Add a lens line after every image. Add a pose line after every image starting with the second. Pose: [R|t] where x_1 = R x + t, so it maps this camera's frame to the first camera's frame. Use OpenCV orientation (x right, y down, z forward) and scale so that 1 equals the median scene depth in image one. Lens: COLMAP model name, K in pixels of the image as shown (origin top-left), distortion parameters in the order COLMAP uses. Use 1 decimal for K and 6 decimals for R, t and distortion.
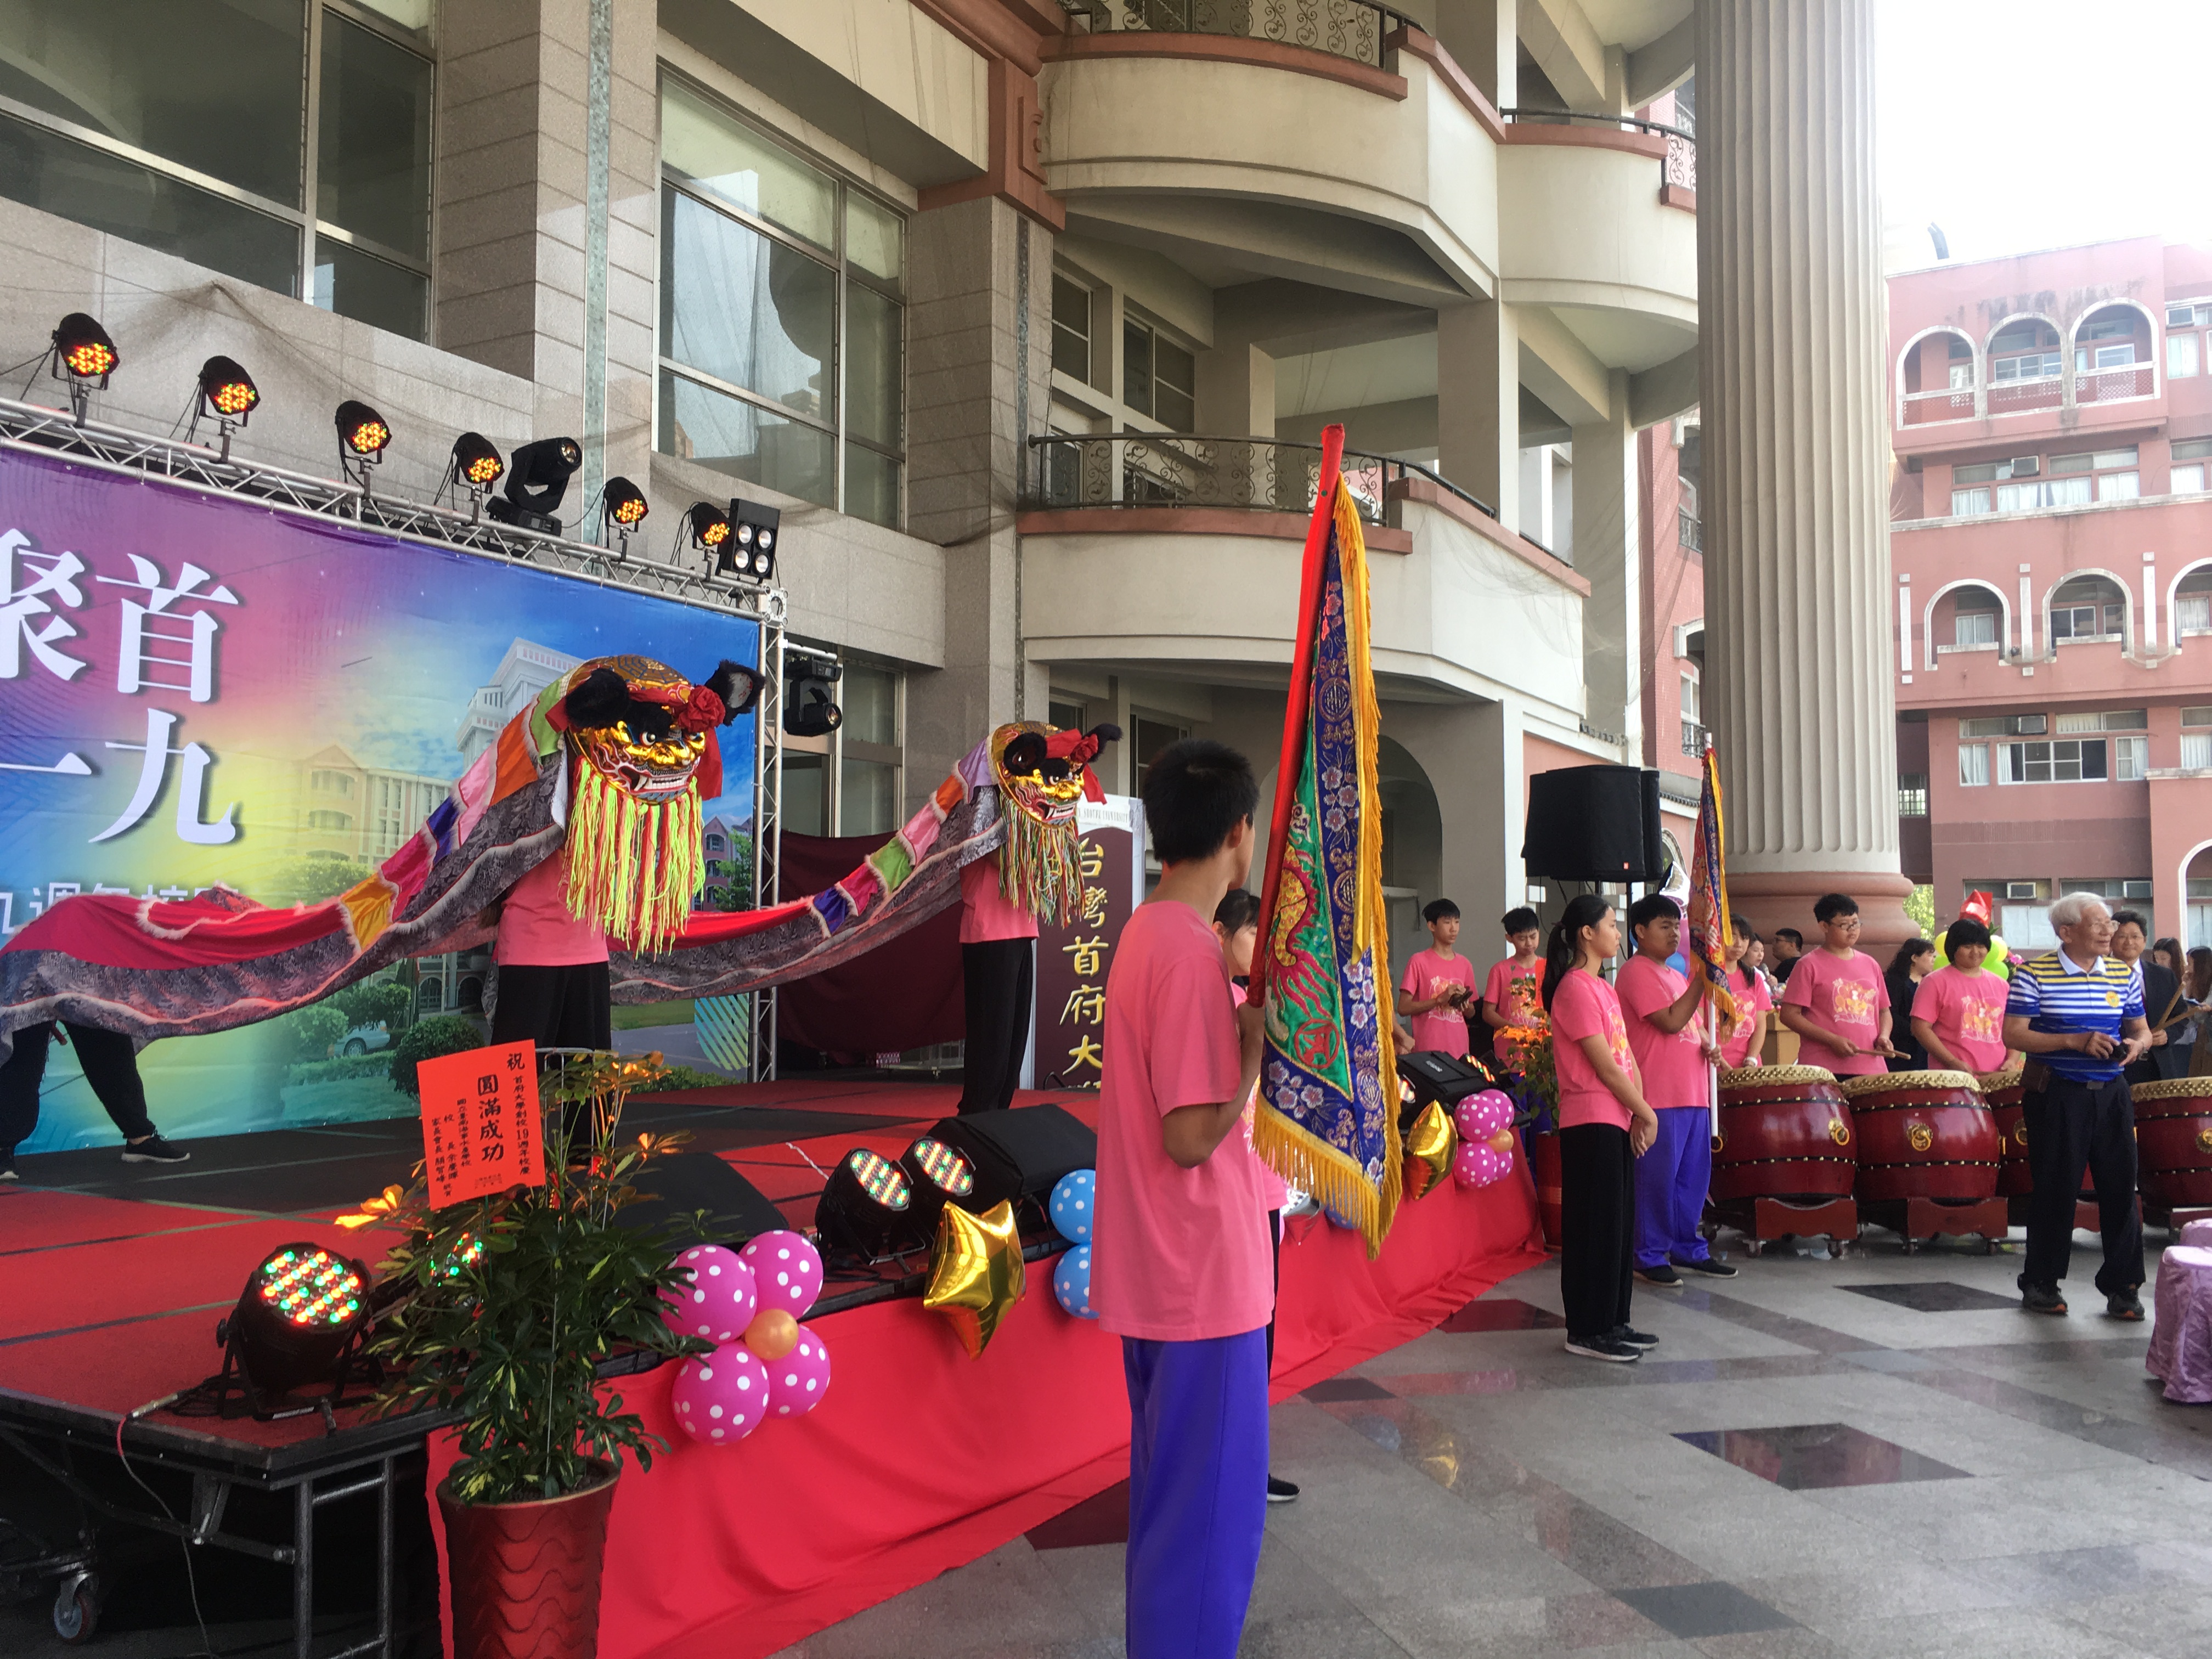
lens RADIAL K [[1872.1, 0, 1107.7], [0, 1872.1, 821.1], [0, 0, 1]] dist [0.083816, -0.111694]
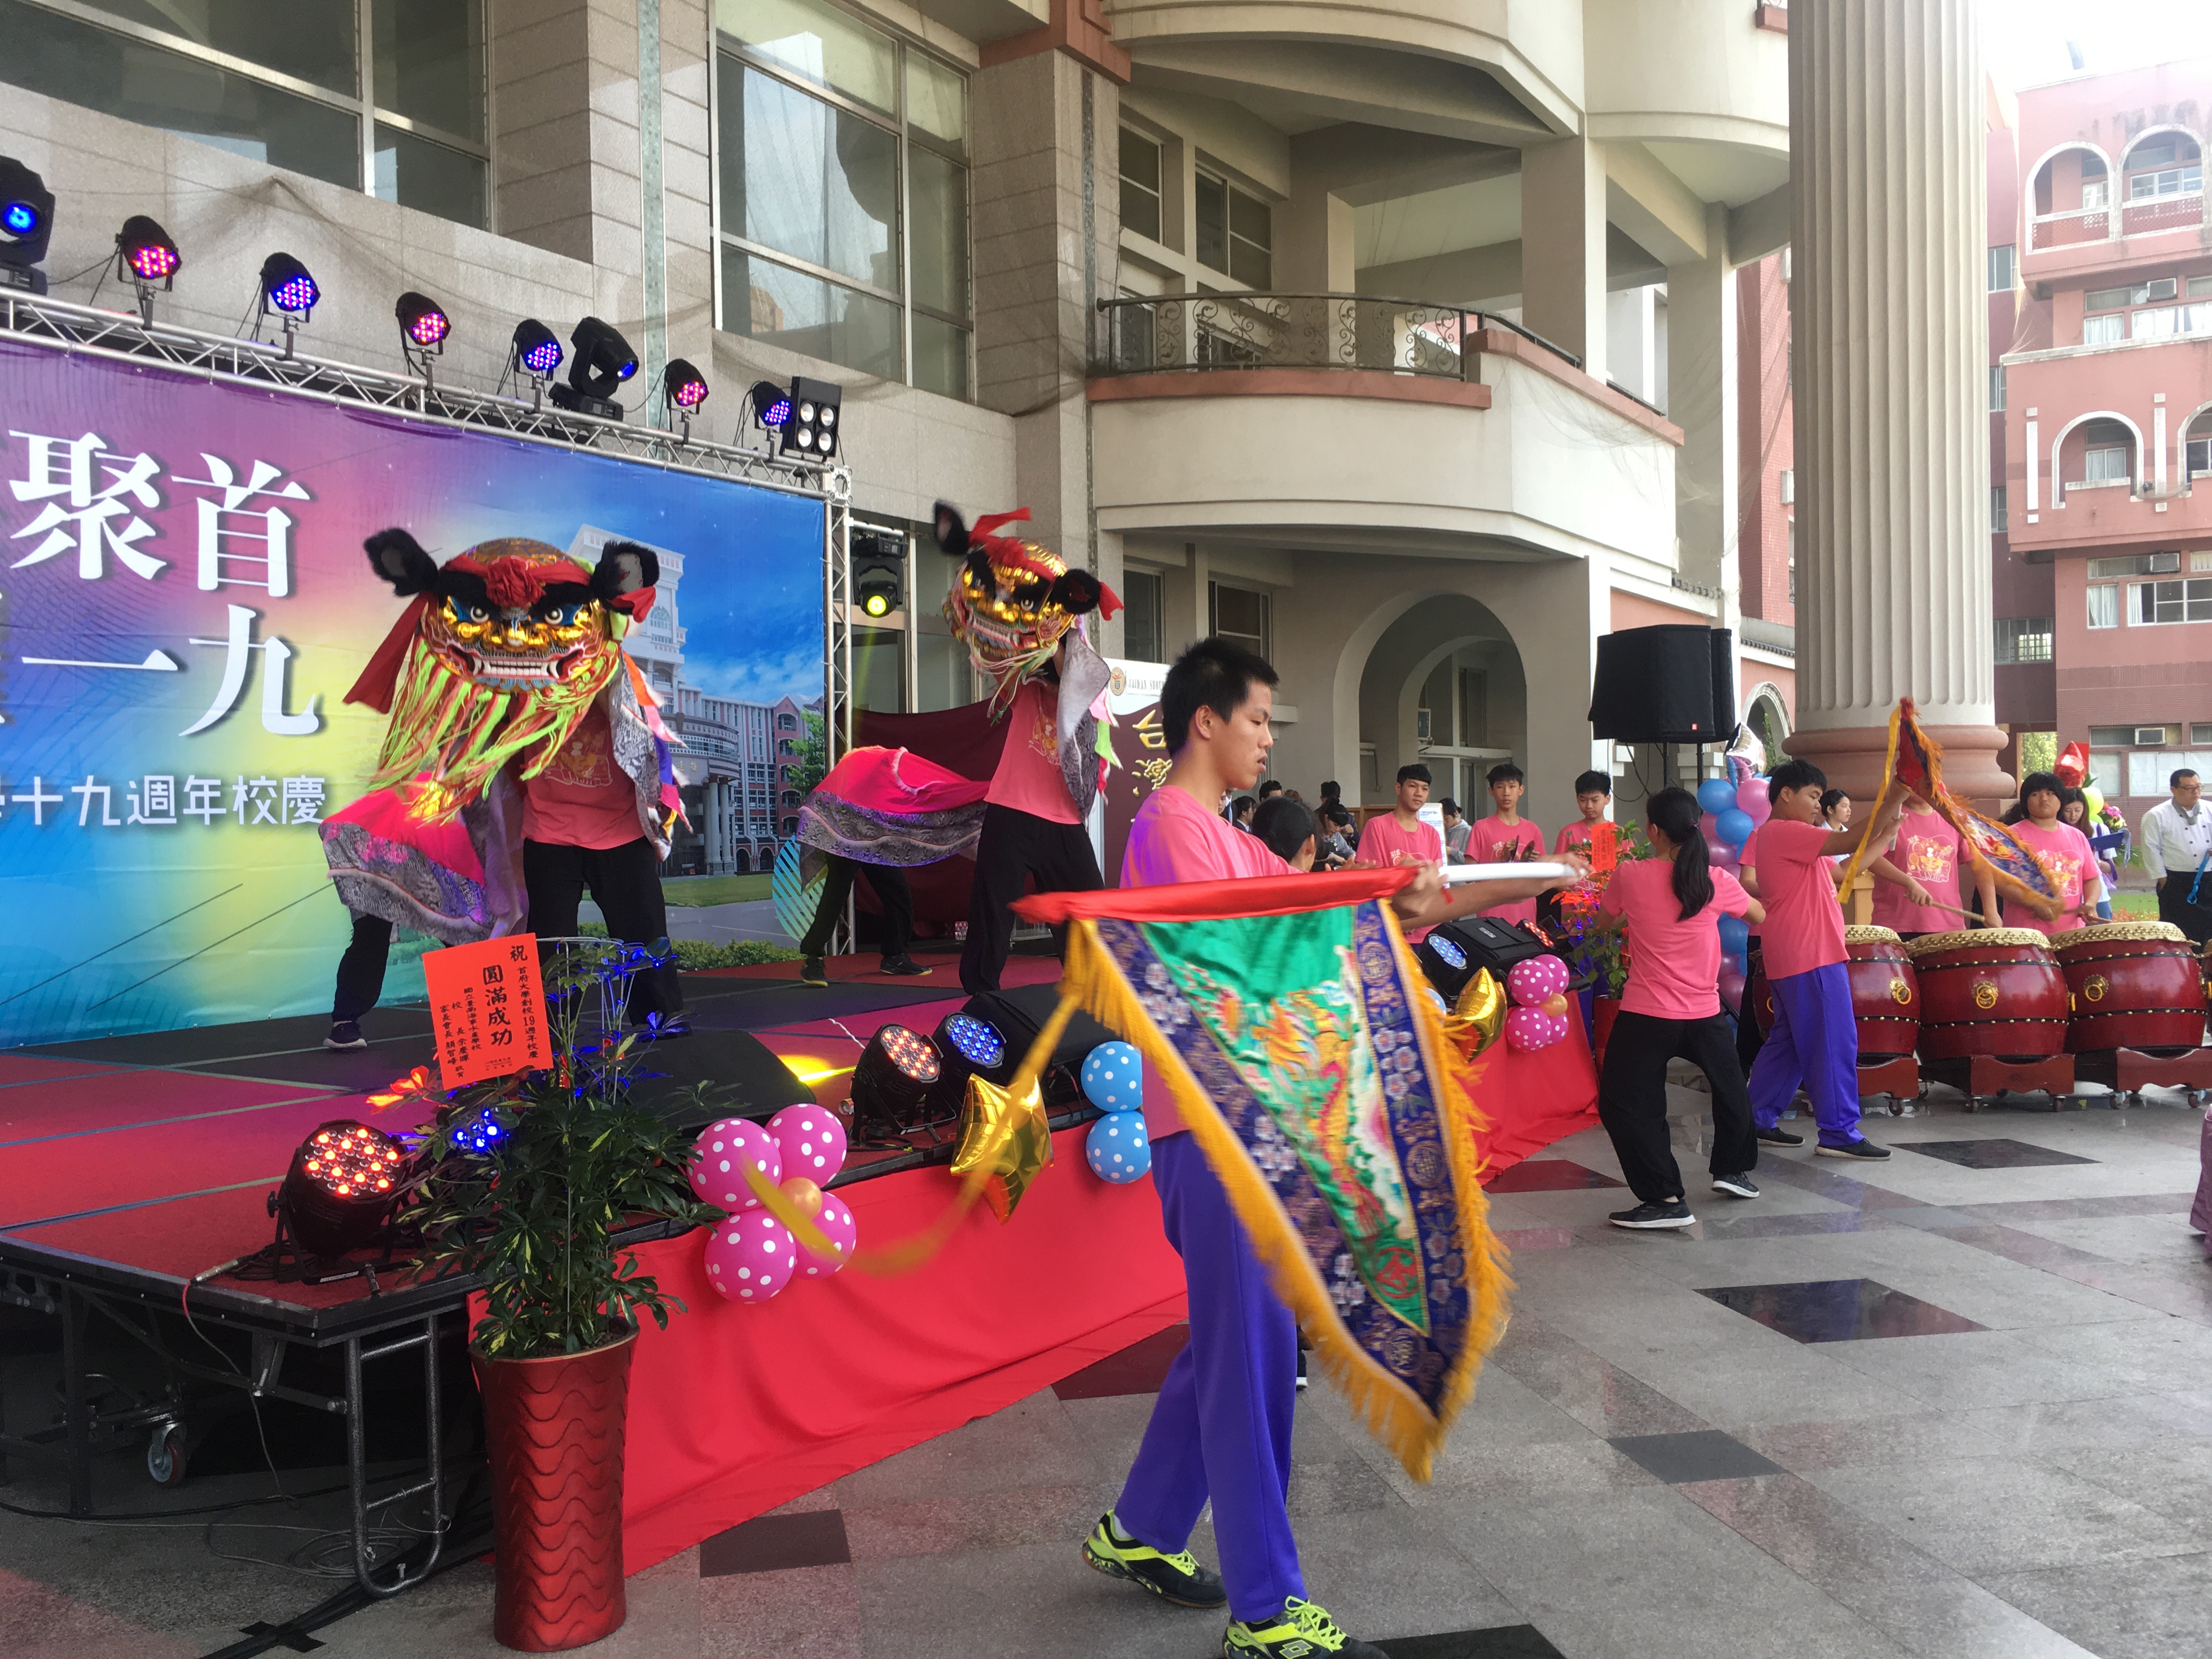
lens RADIAL K [[1874.4, 0, 1103.4], [0, 1874.4, 832.1], [0, 0, 1]] dist [0.082813, -0.123780]
pose [[0.998156, -0.017615, -0.058096, 0.018686], [0.022055, 0.996811, 0.076692, -0.003309], [0.056560, -0.077832, 0.995361, -0.006316]]
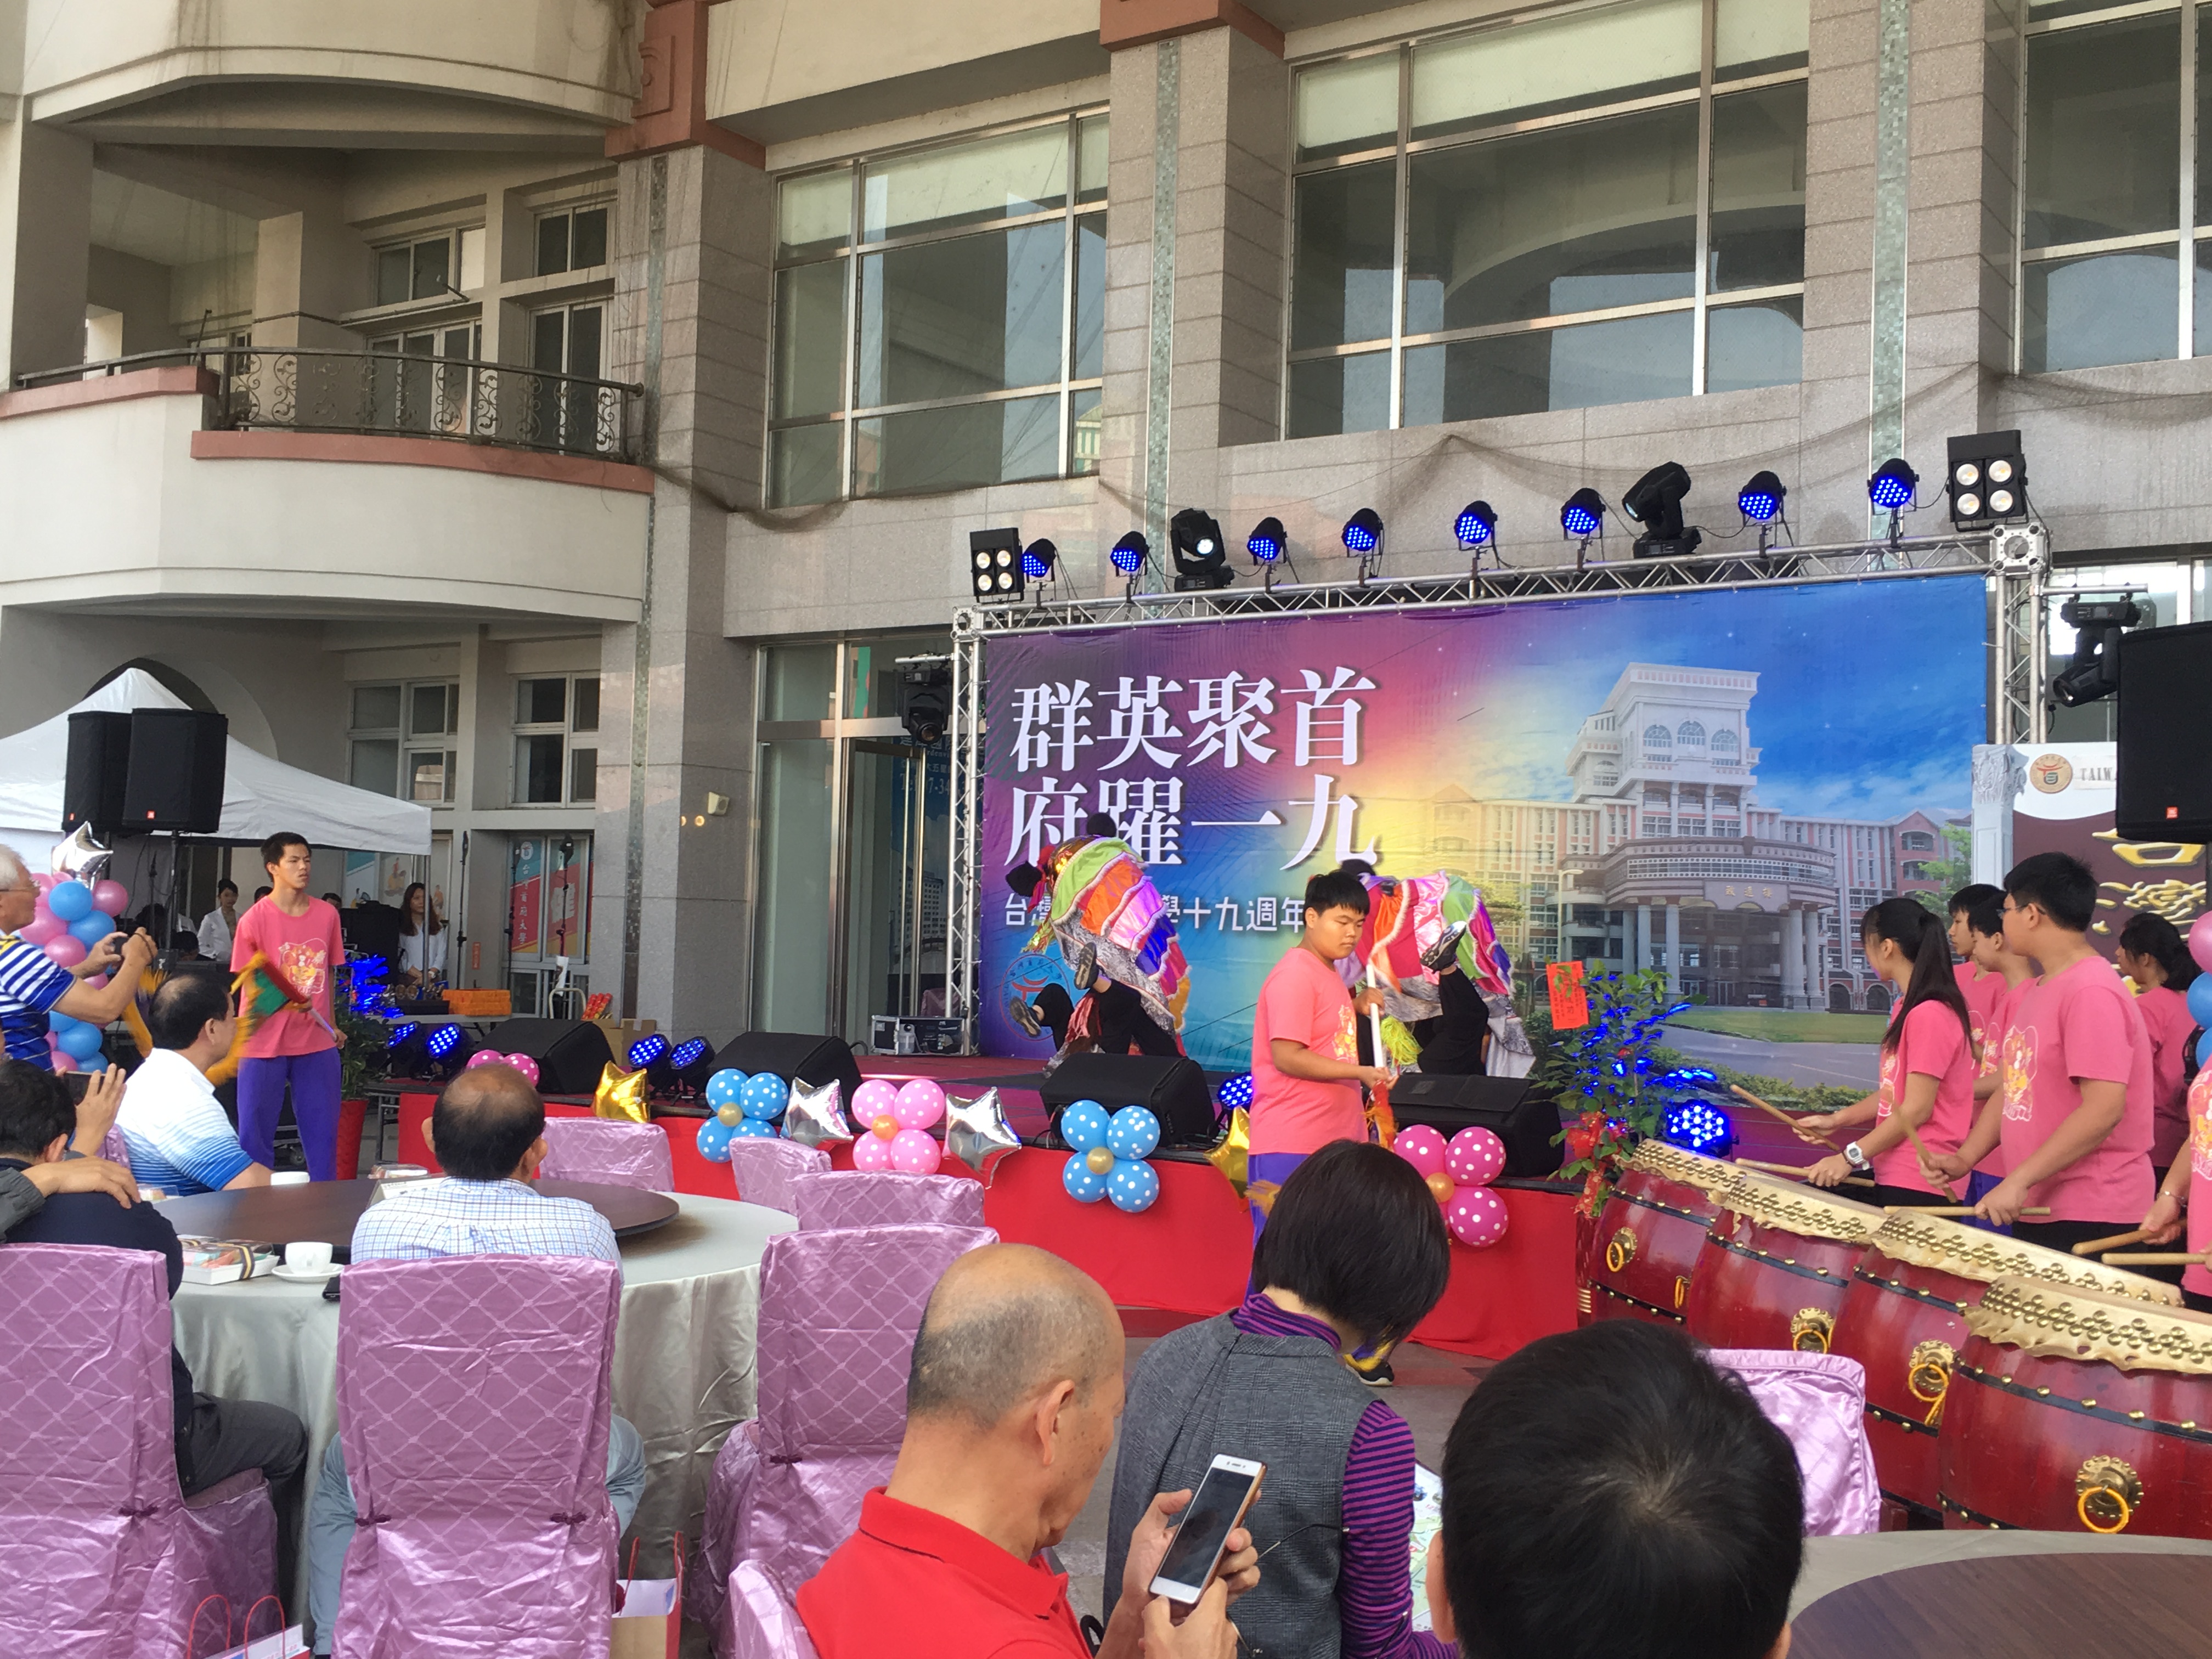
lens RADIAL K [[2287.9, 0, 1108.0], [0, 2287.9, 822.5], [0, 0, 1]] dist [0.060611, -0.021541]
pose [[-0.073784, -0.052447, -0.995894, 0.852562], [0.037089, 0.997781, -0.055294, 0.046191], [0.996584, -0.041016, -0.071676, 0.674999]]
